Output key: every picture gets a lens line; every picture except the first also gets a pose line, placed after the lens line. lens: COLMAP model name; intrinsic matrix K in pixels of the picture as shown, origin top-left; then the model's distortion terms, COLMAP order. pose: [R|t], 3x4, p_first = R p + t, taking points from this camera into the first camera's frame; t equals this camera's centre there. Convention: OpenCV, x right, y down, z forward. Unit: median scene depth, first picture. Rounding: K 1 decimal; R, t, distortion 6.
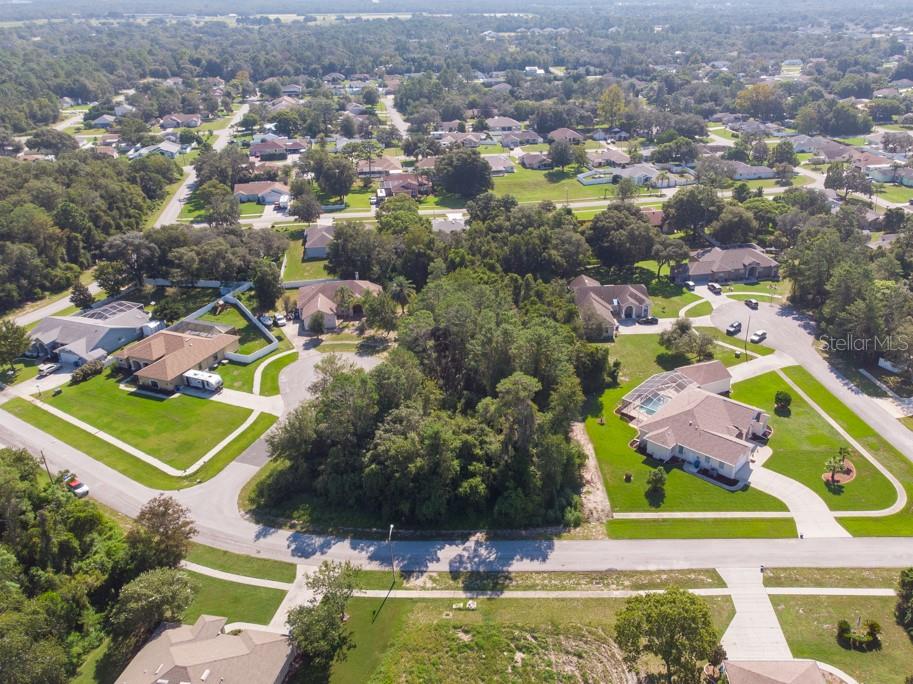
lens RADIAL K [[748.4, 0, 507.0], [0, 748.4, 338.1], [0, 0, 1]] dist [0.016935, -0.006590]
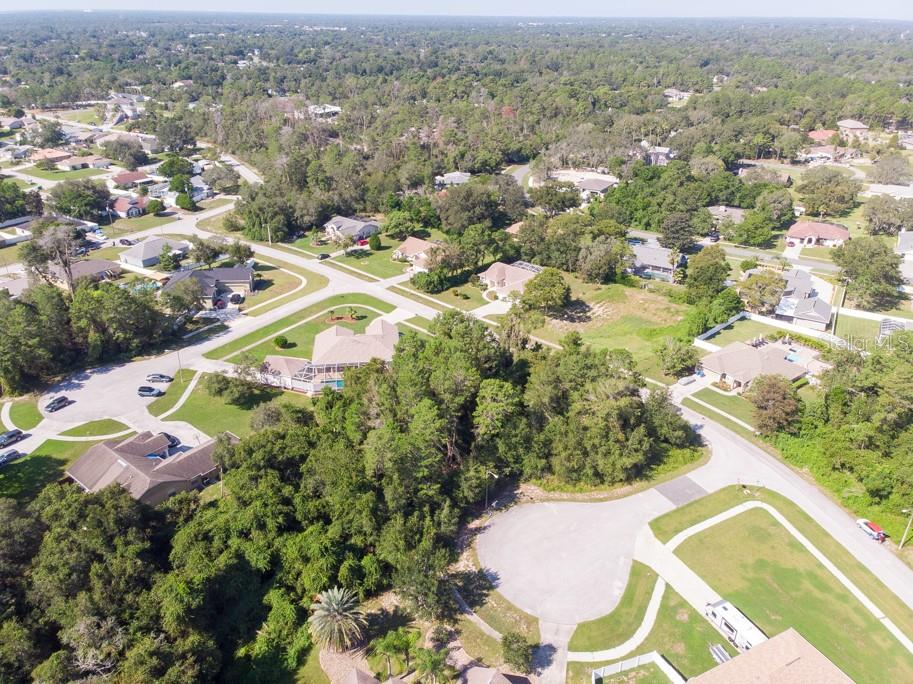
lens RADIAL K [[669.9, 0, 456.5], [0, 669.9, 342.0], [0, 0, 1]] dist [-0.009598, 0.046166]
pose [[-0.739359, -0.292806, 0.606311, -0.607531], [0.293075, 0.670756, 0.681317, -0.685653], [-0.606180, 0.681433, -0.410116, 1.457720]]
